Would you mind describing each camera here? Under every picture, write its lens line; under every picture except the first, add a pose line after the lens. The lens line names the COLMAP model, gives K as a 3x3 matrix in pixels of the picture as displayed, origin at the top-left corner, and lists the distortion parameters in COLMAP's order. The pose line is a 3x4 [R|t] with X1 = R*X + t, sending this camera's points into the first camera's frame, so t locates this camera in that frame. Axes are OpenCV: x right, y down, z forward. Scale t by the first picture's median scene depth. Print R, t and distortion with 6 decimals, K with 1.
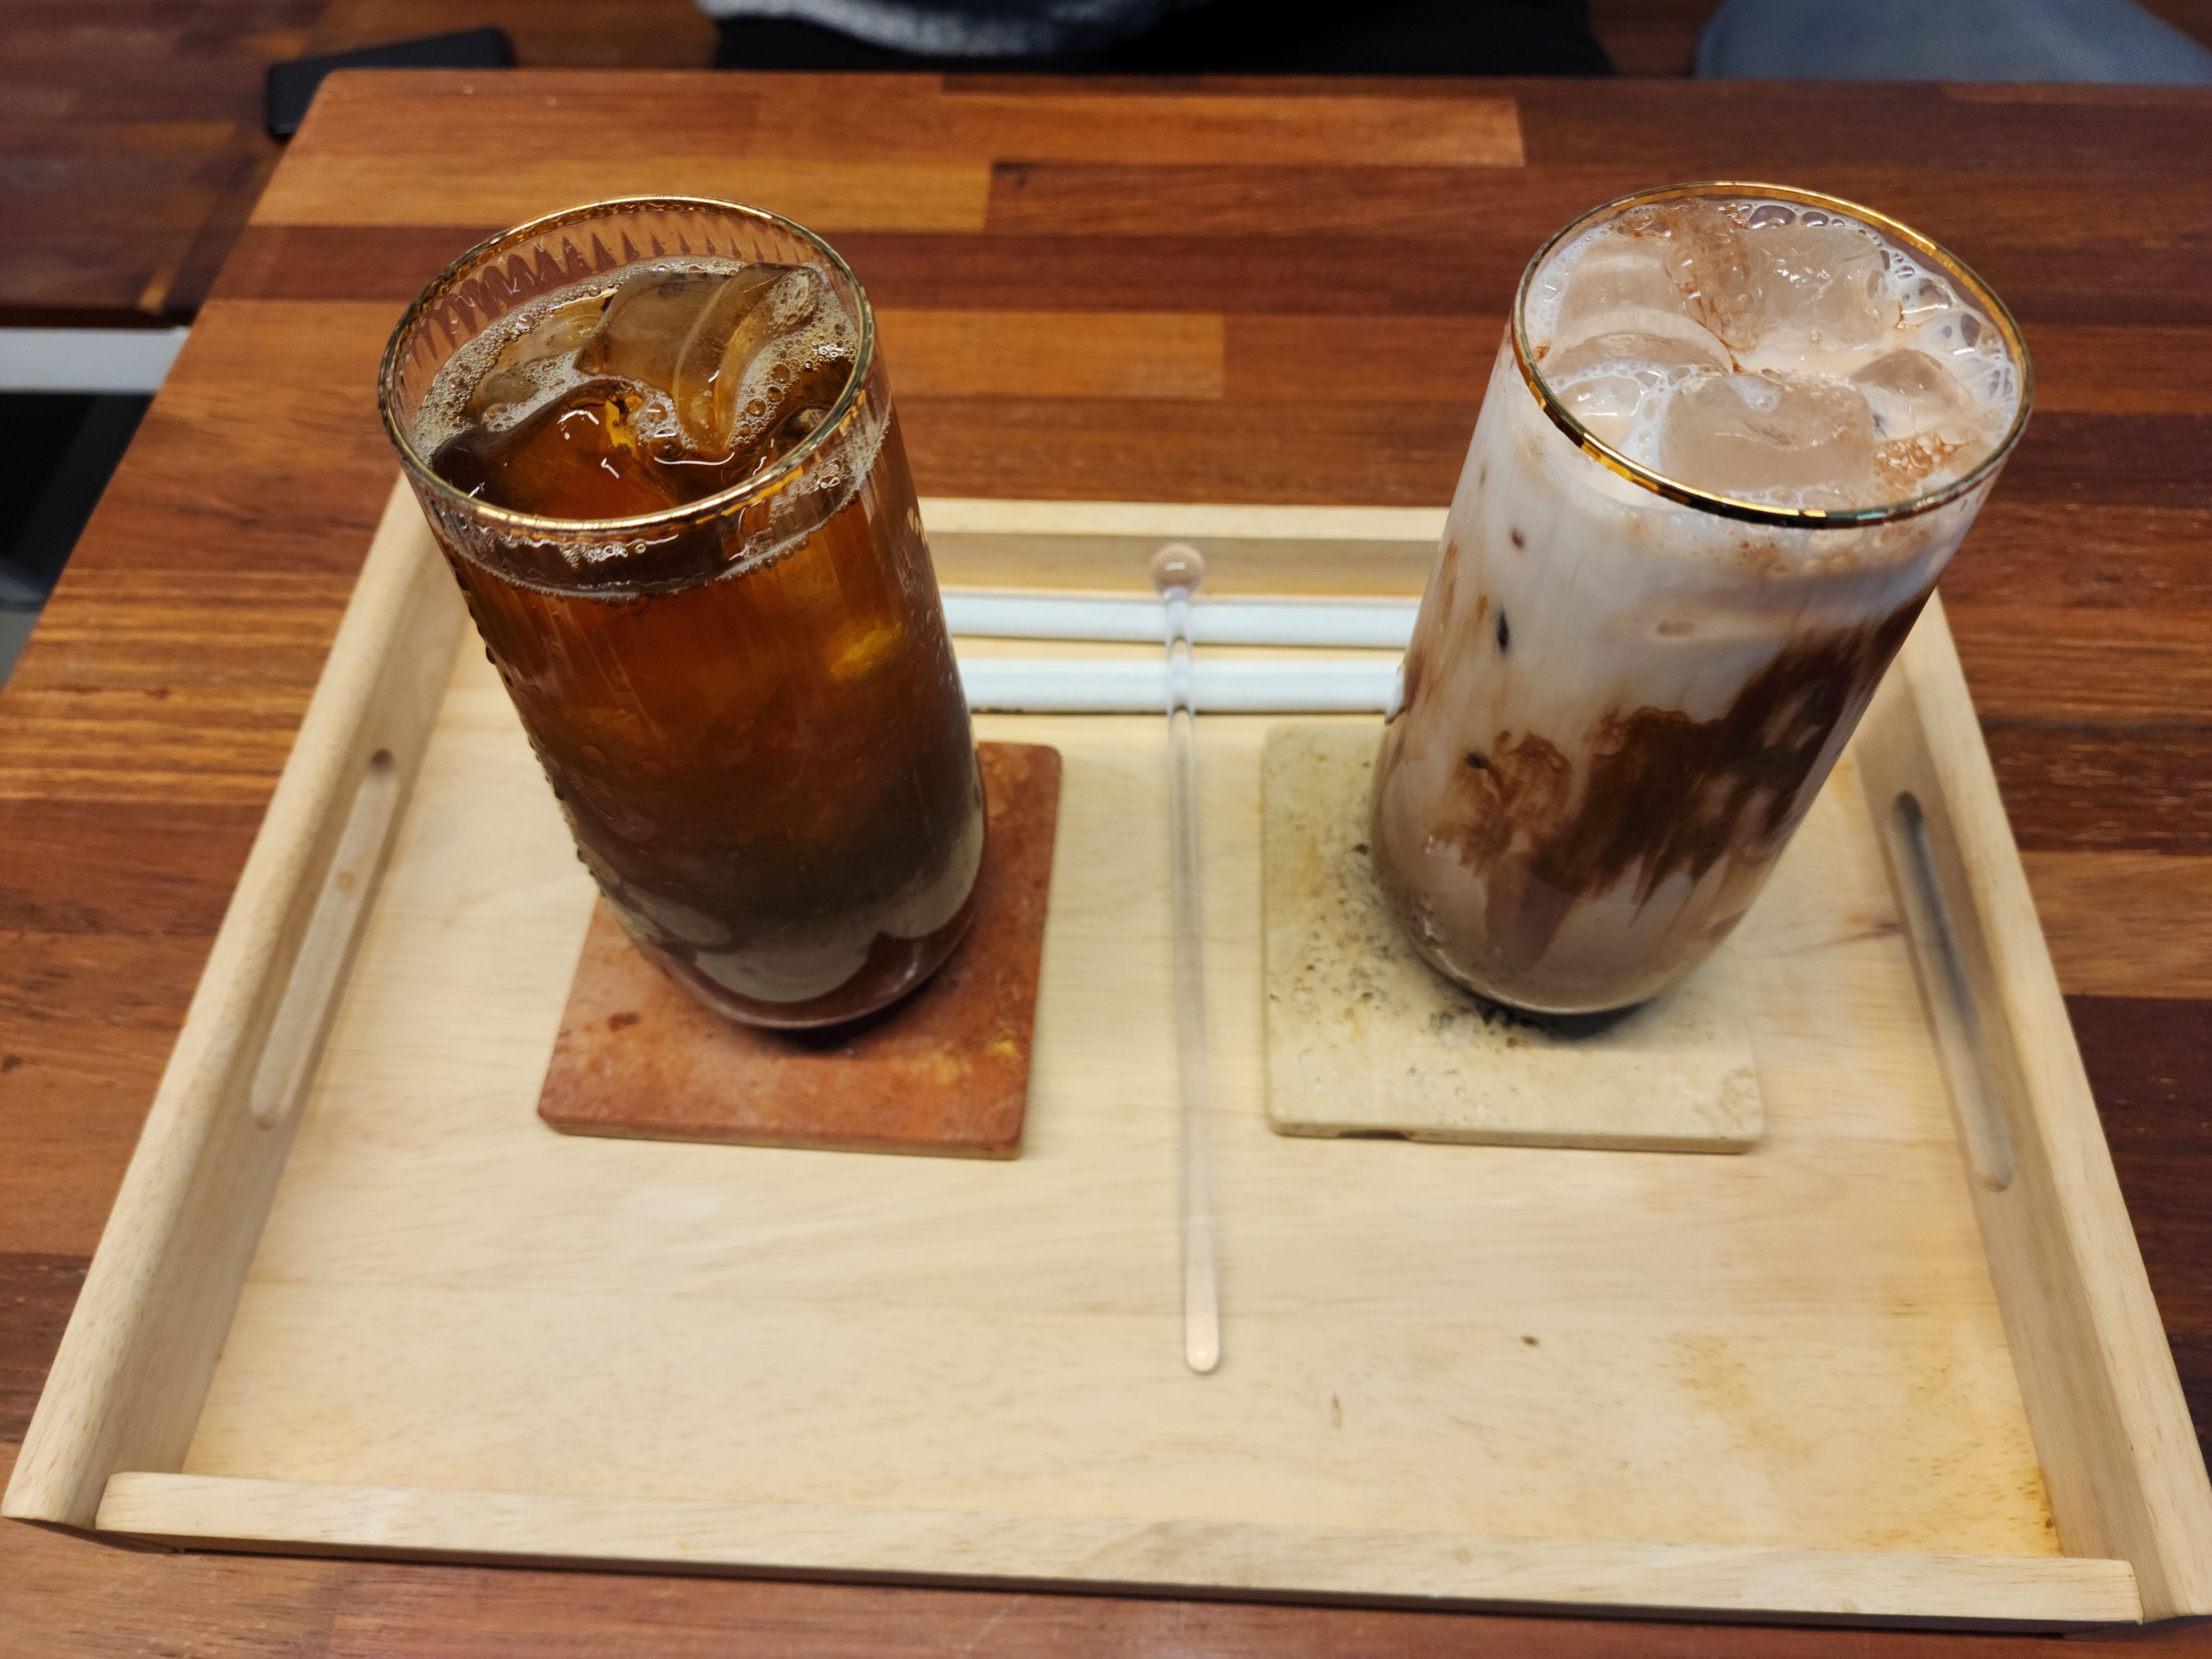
lens RADIAL K [[1578.7, 0, 1109.2], [0, 1578.7, 810.4], [0, 0, 1]] dist [0.052998, -0.071313]
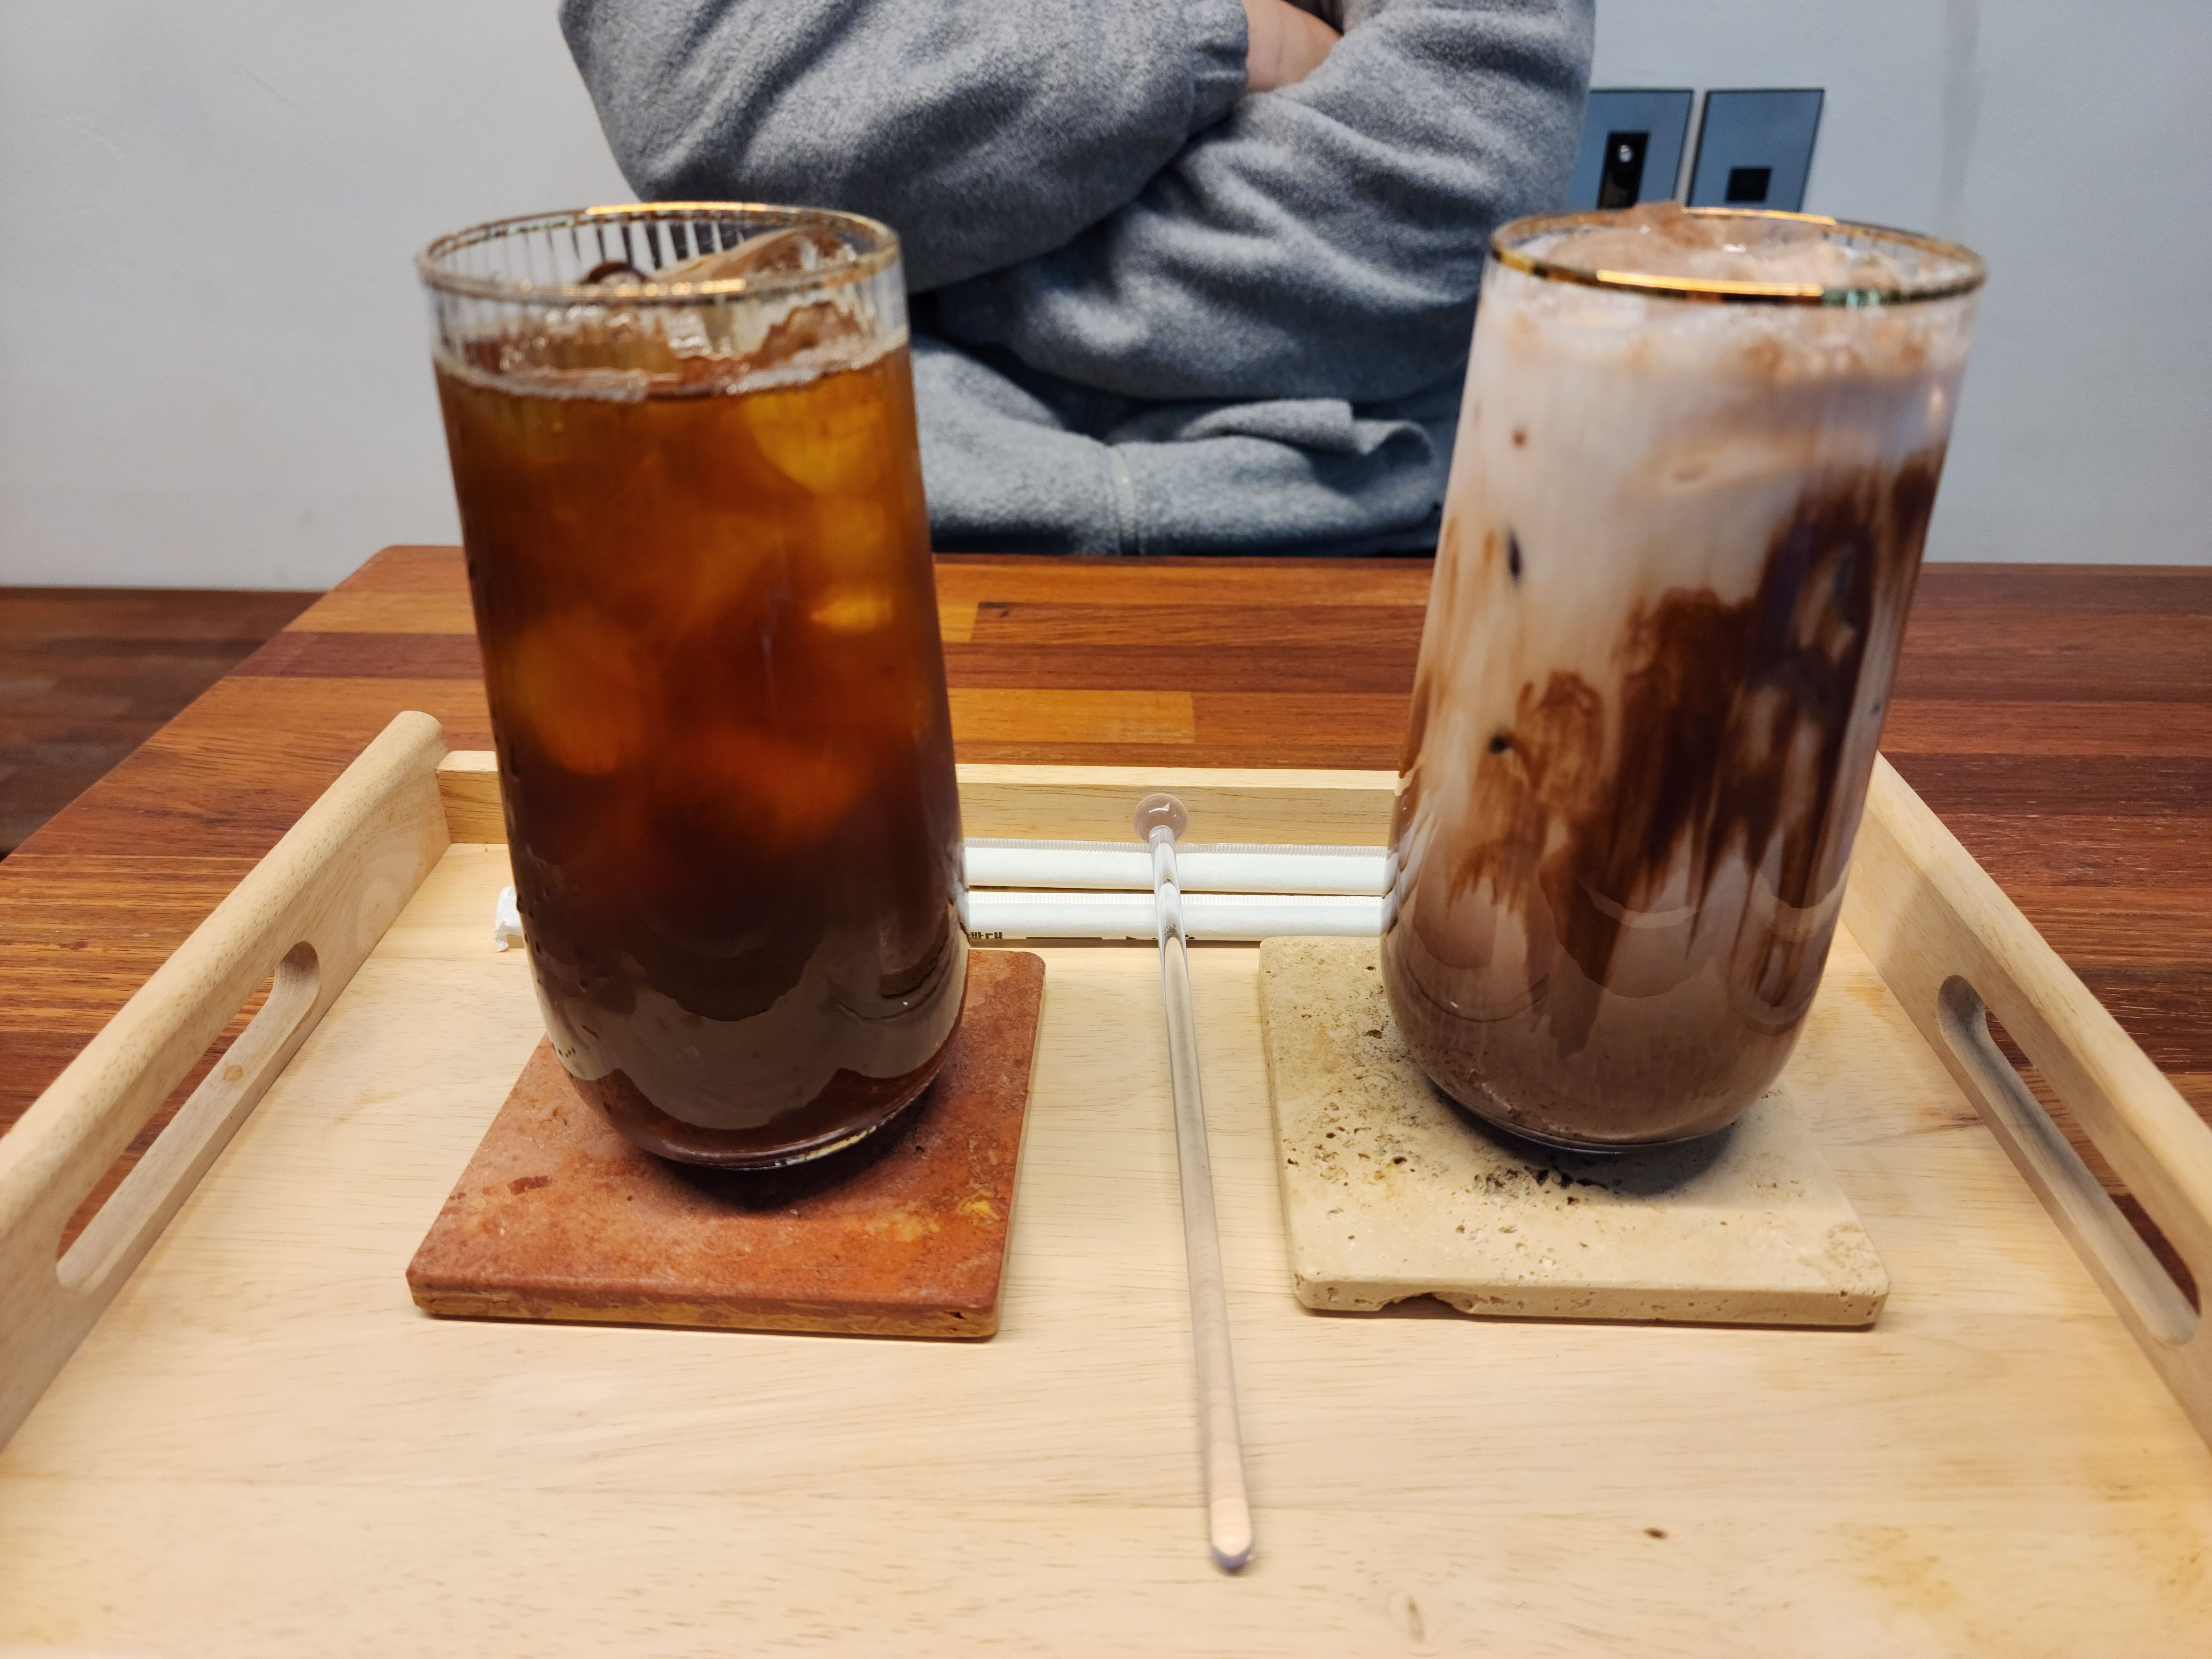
lens RADIAL K [[1567.8, 0, 1091.4], [0, 1567.8, 829.9], [0, 0, 1]] dist [0.050753, -0.058024]
pose [[0.999636, 0.010261, 0.024933, -0.028520], [0.002824, 0.879815, -0.475308, 0.365845], [-0.026813, 0.475206, 0.879466, 0.158407]]
